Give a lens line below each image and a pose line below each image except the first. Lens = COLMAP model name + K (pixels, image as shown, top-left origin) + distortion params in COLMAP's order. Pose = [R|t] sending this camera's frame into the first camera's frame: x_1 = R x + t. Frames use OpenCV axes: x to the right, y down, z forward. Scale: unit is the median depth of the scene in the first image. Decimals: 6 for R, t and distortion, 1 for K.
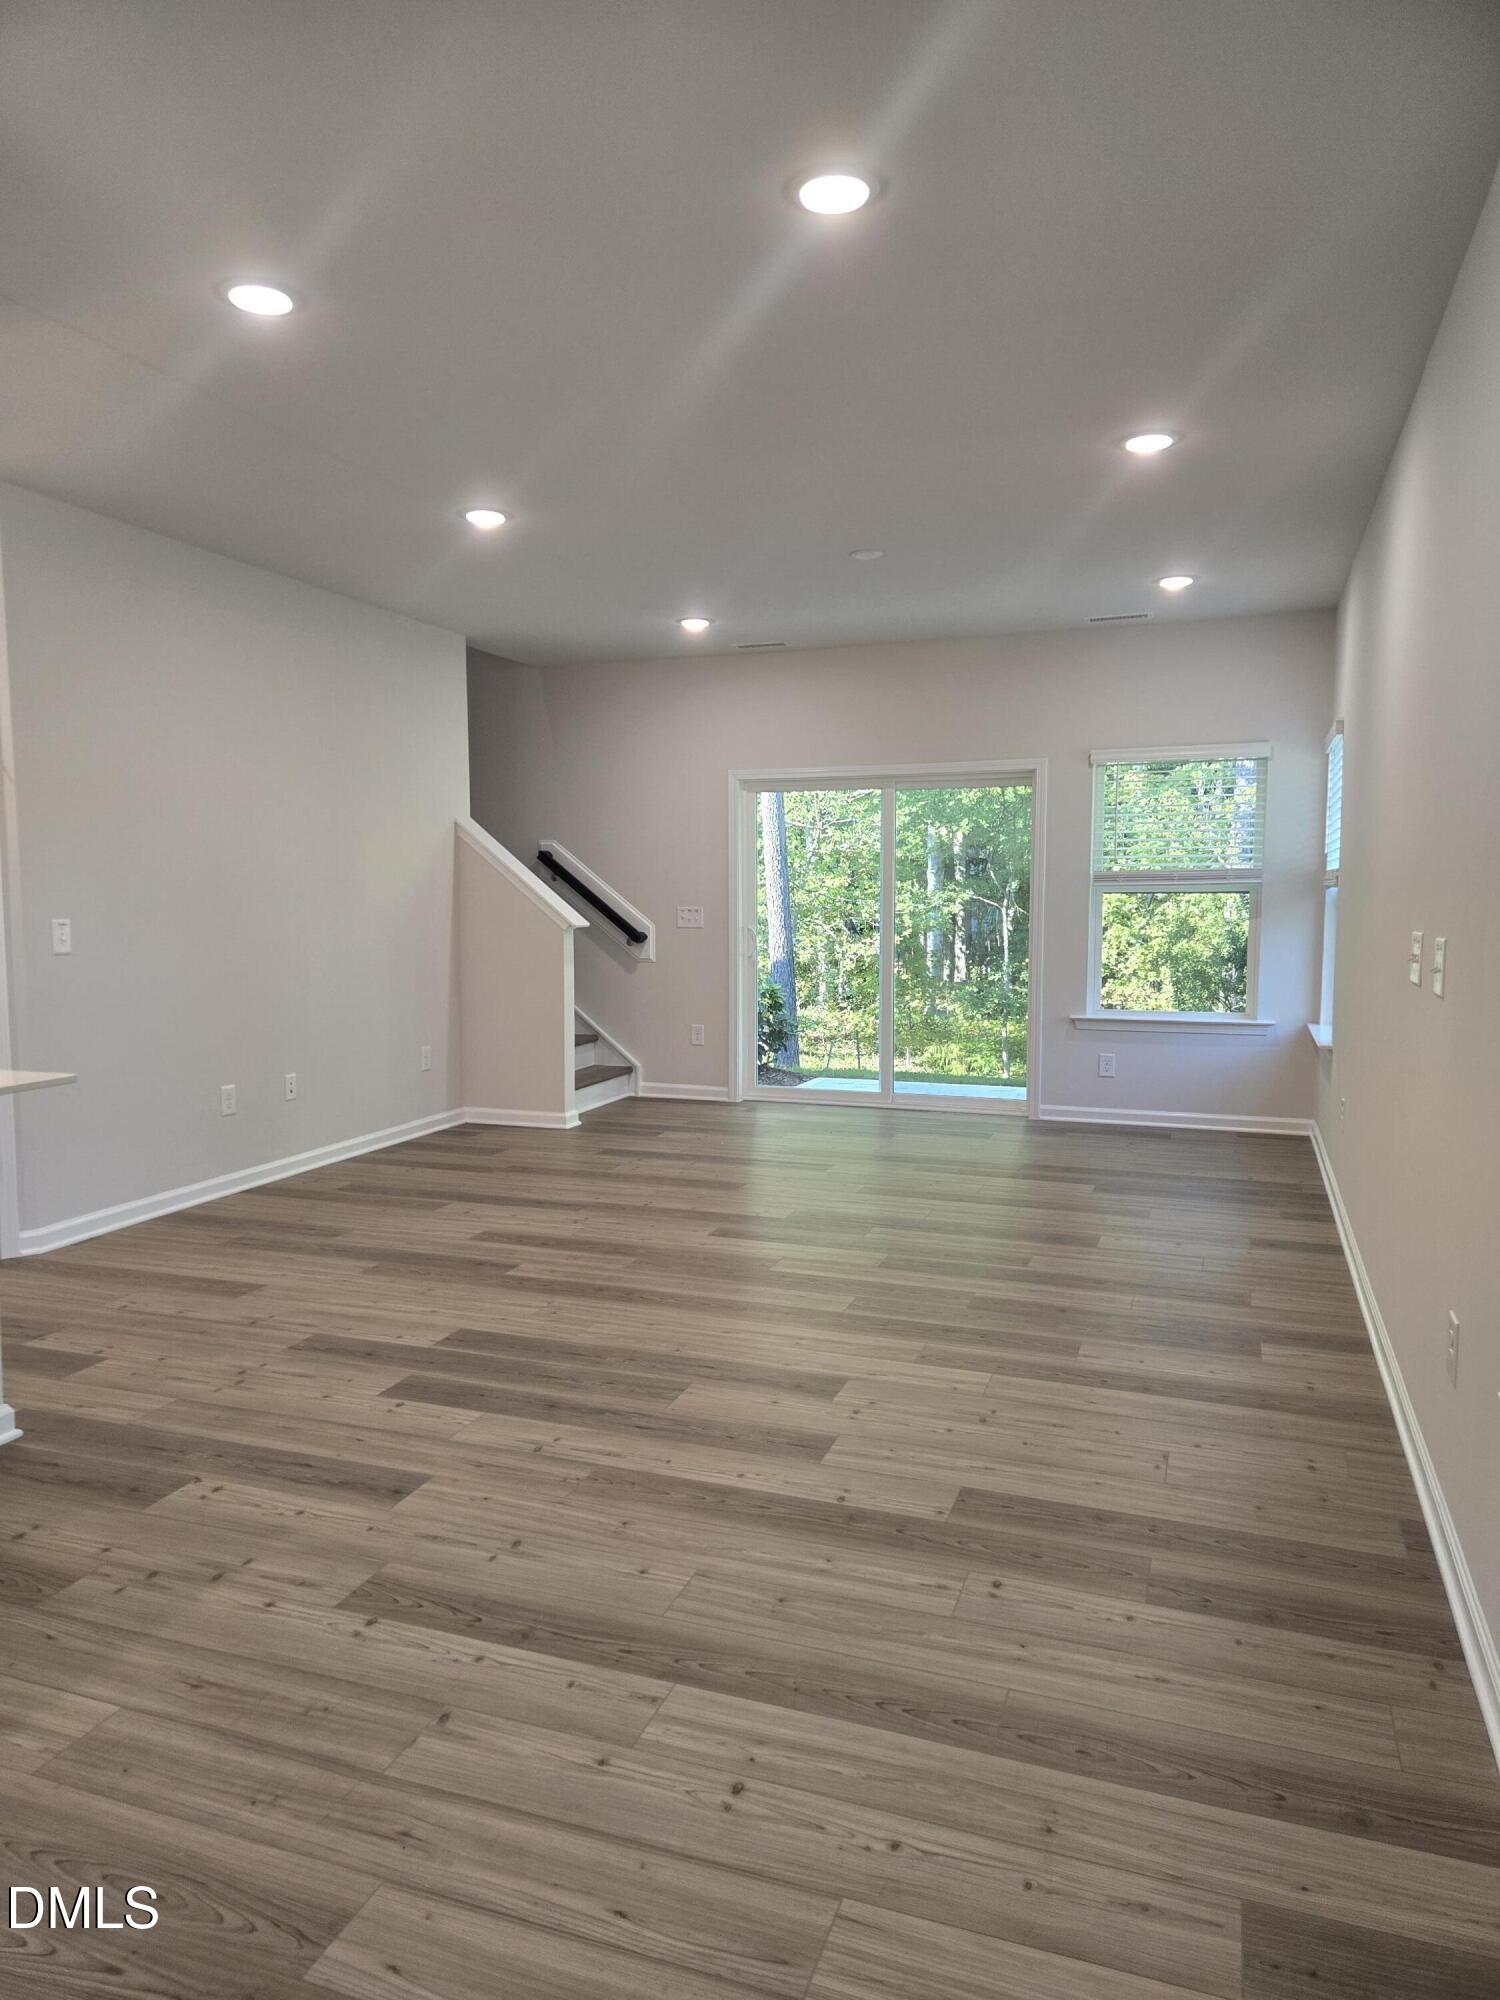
lens RADIAL K [[1331.4, 0, 733.8], [0, 1331.4, 999.4], [0, 0, 1]] dist [0.061799, -0.000938]
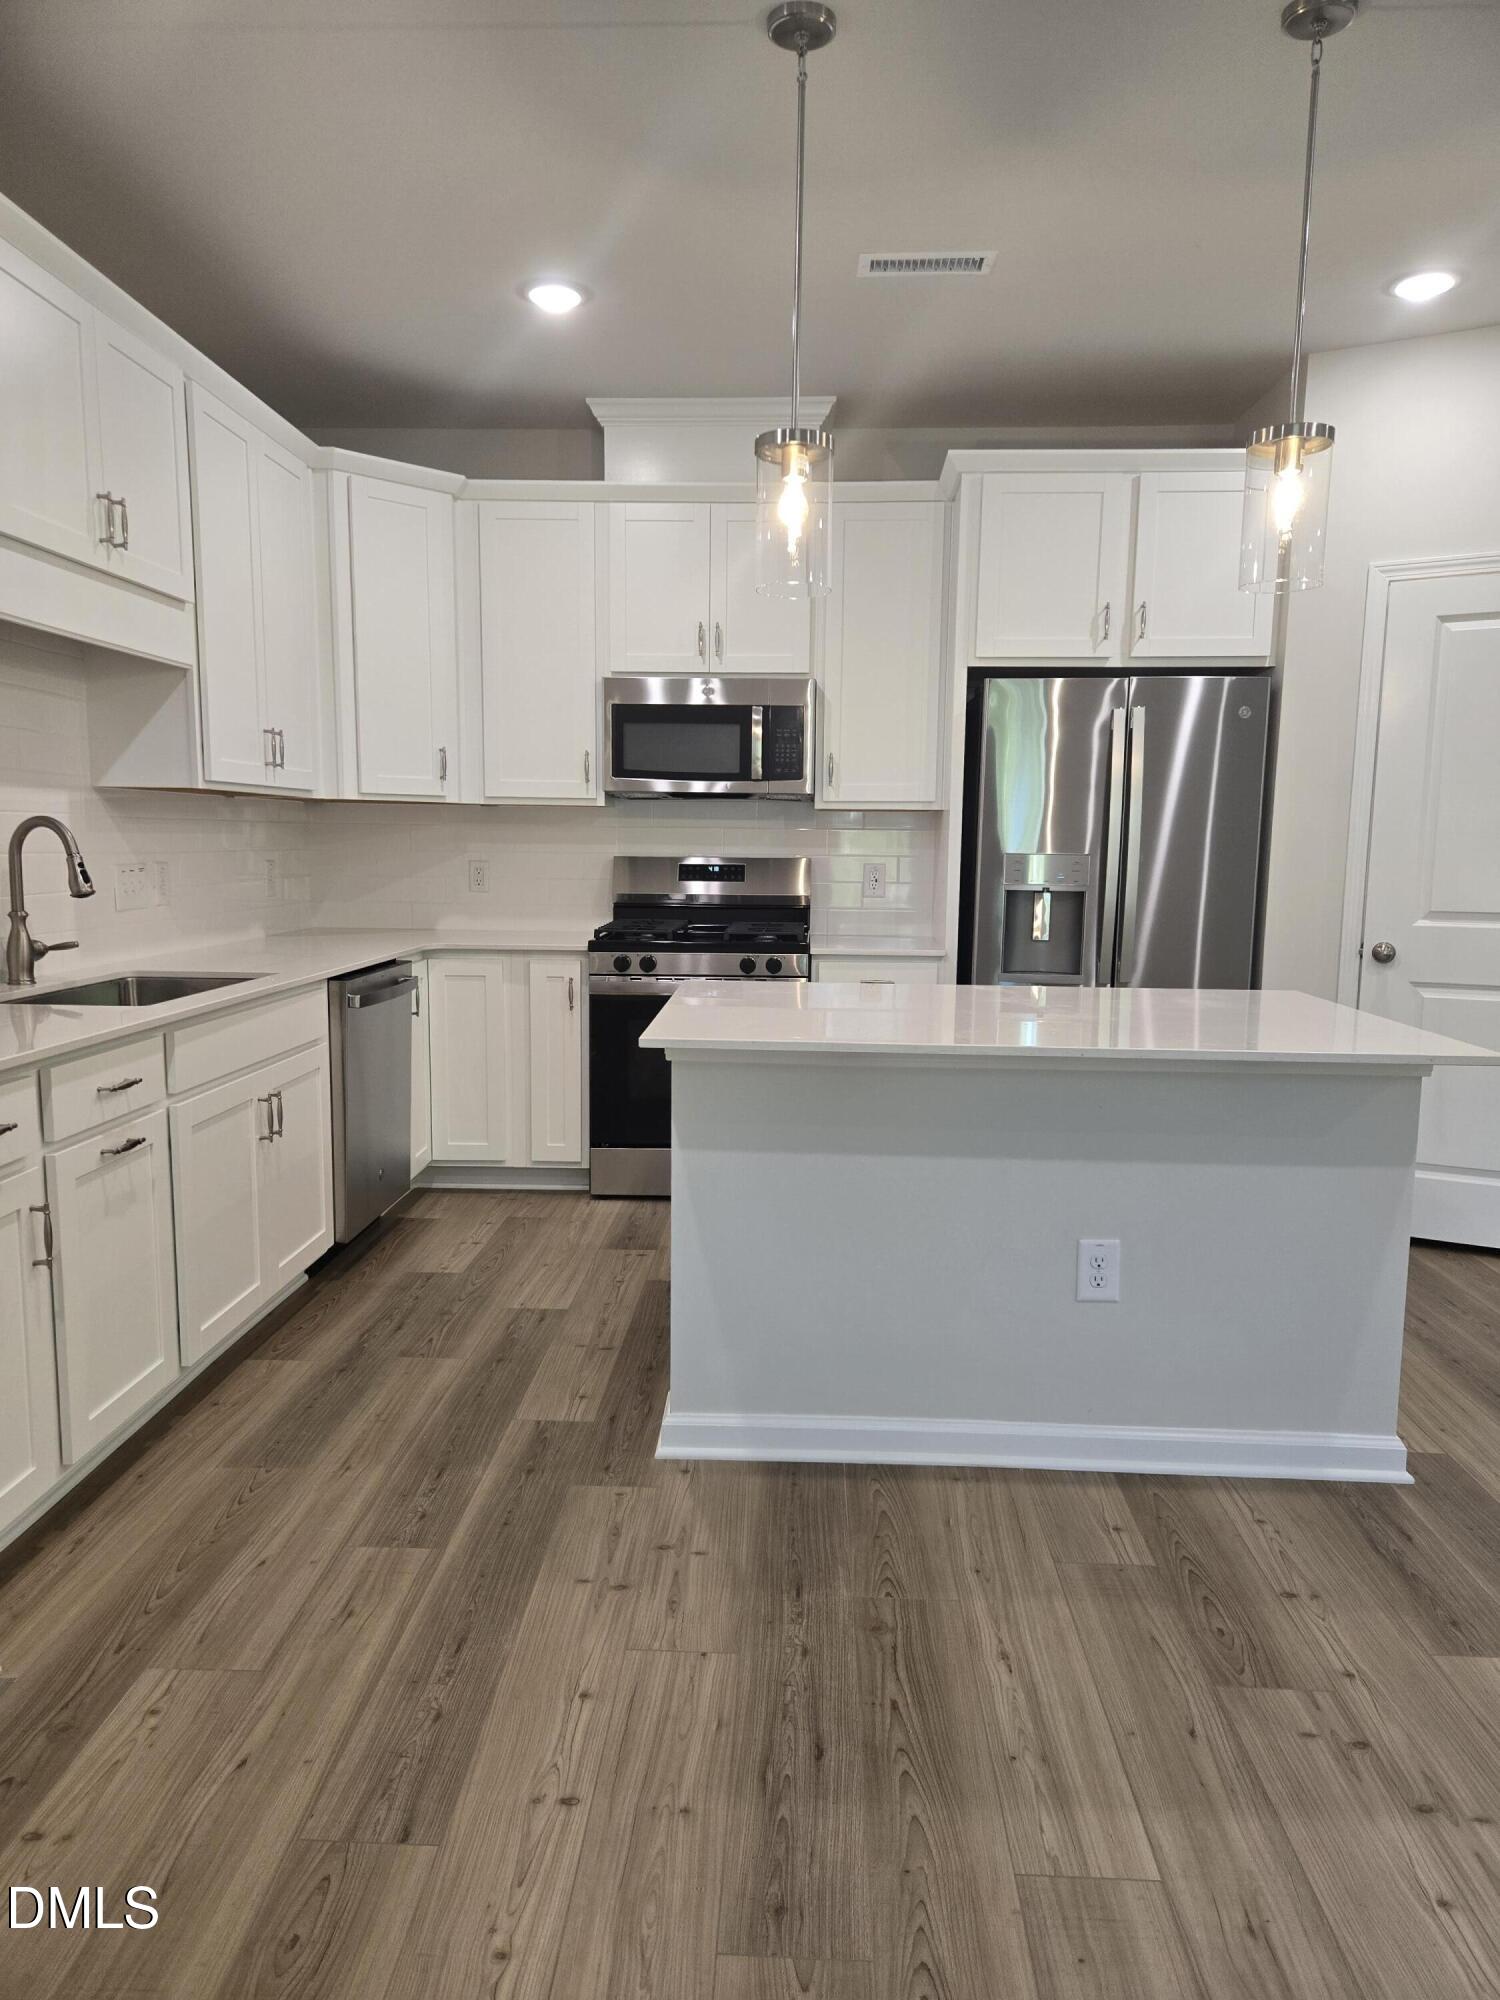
lens RADIAL K [[1349.7, 0, 750.0], [0, 1349.7, 1000.0], [0, 0, 1]] dist [0.063250, -0.053598]
pose [[0.311212, 0.119397, -0.942810, 0.084058], [-0.093045, 0.991138, 0.094804, -0.005522], [0.945774, 0.058220, 0.319564, 0.330942]]
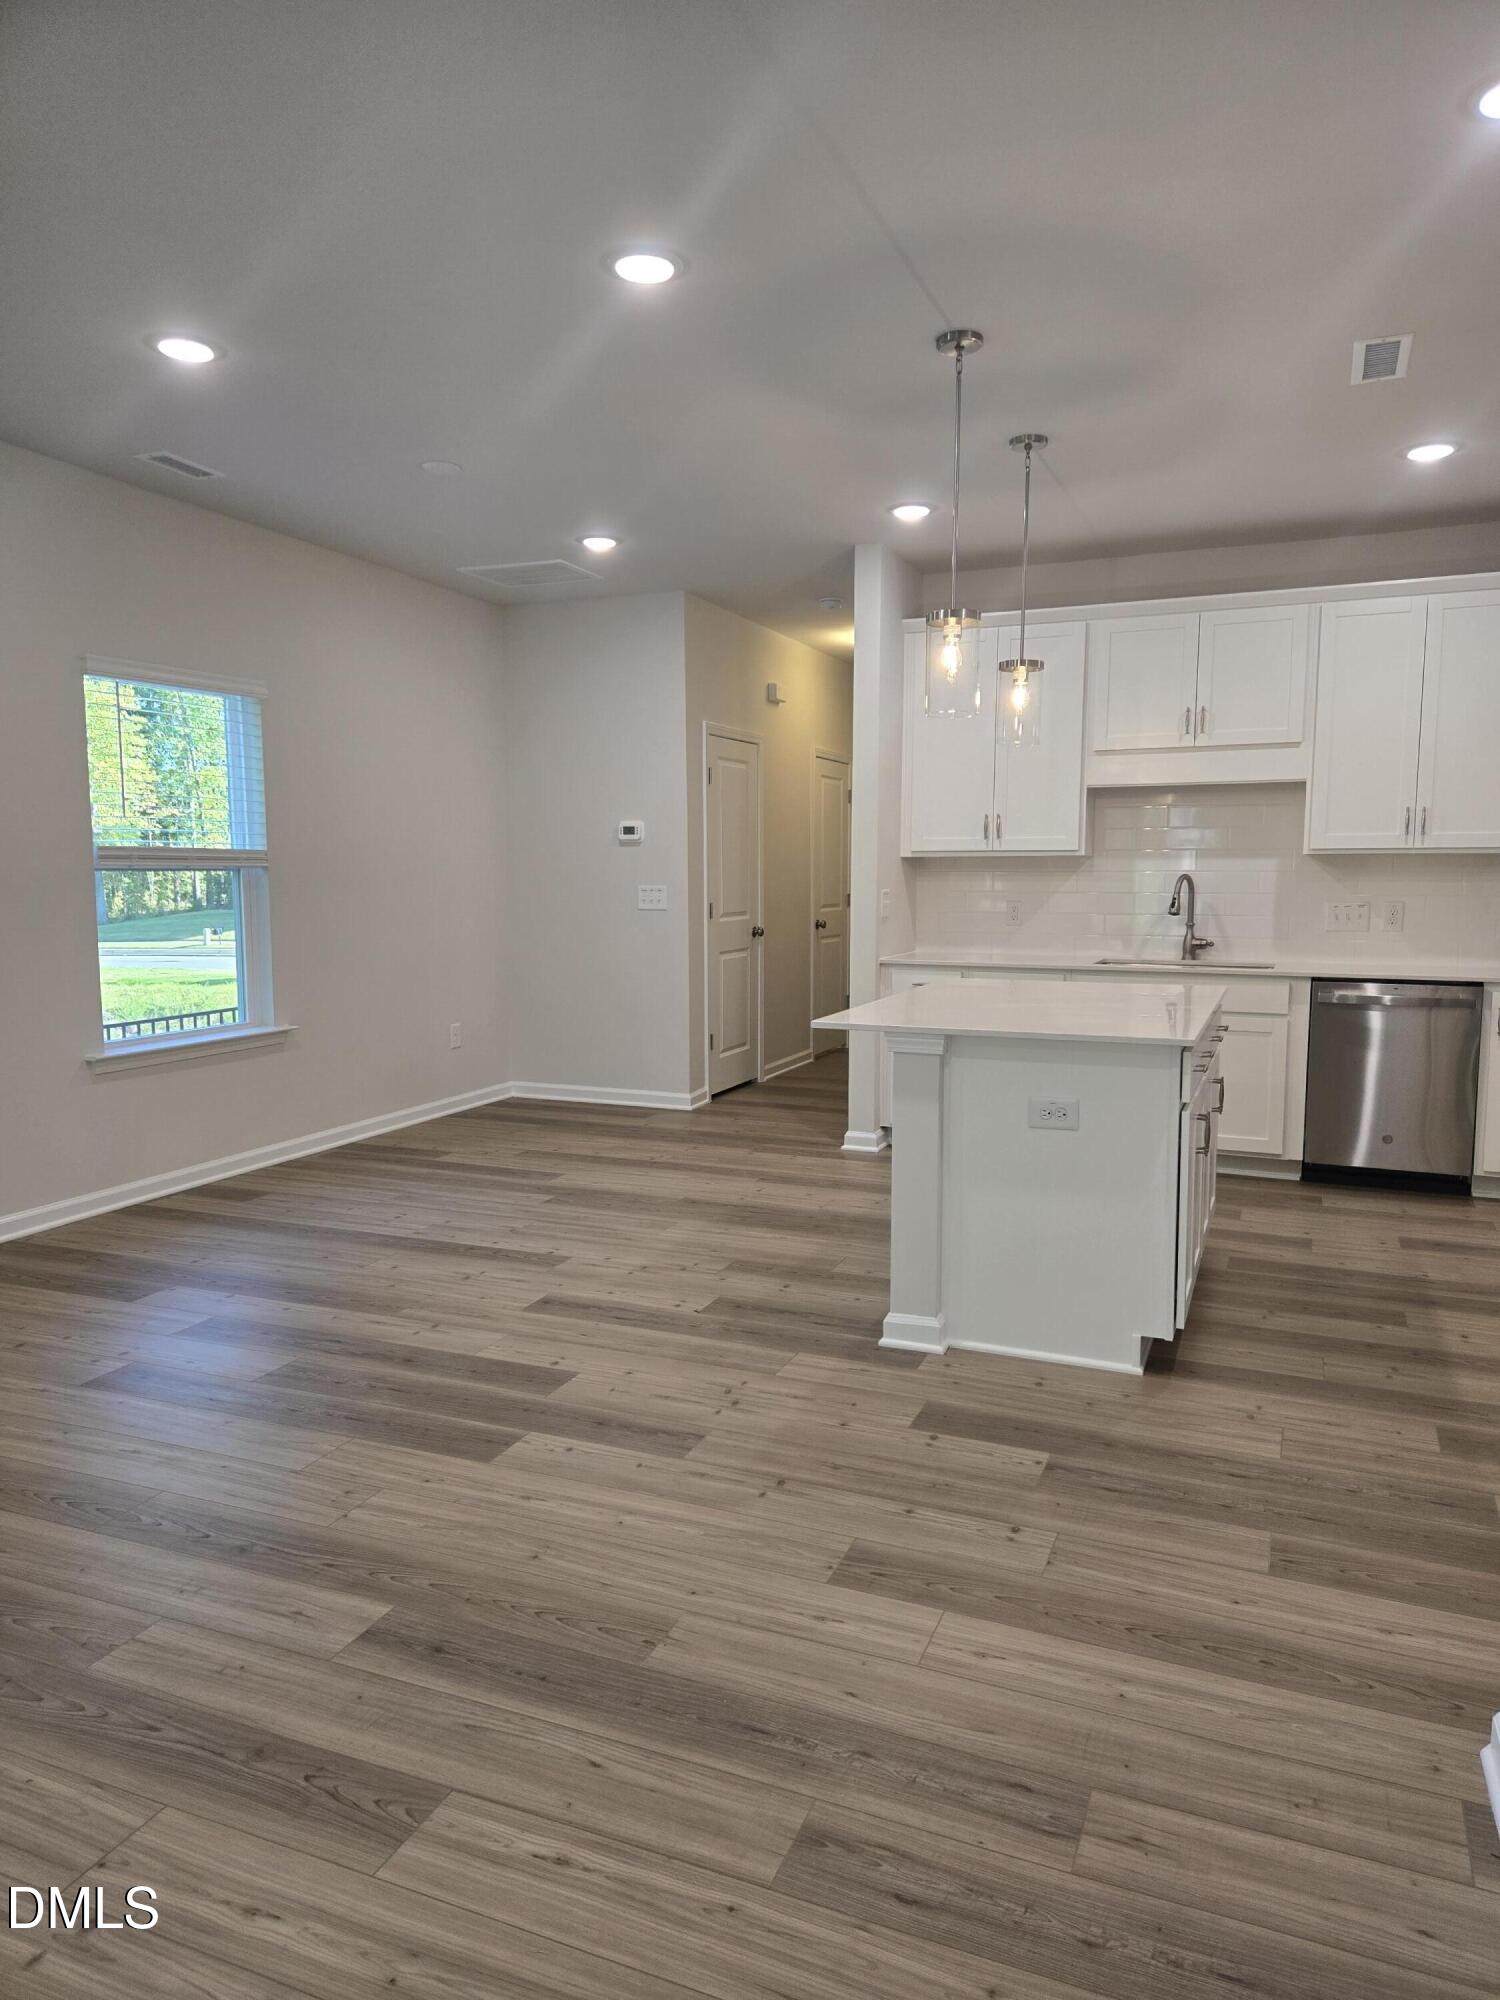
lens RADIAL K [[1338.6, 0, 758.6], [0, 1338.6, 1012.1], [0, 0, 1]] dist [0.065826, -0.052009]
pose [[-0.999370, -0.003779, 0.035298, -0.436483], [0.003023, 0.981646, 0.190687, -0.156473], [-0.035370, 0.190673, -0.981016, 1.937673]]
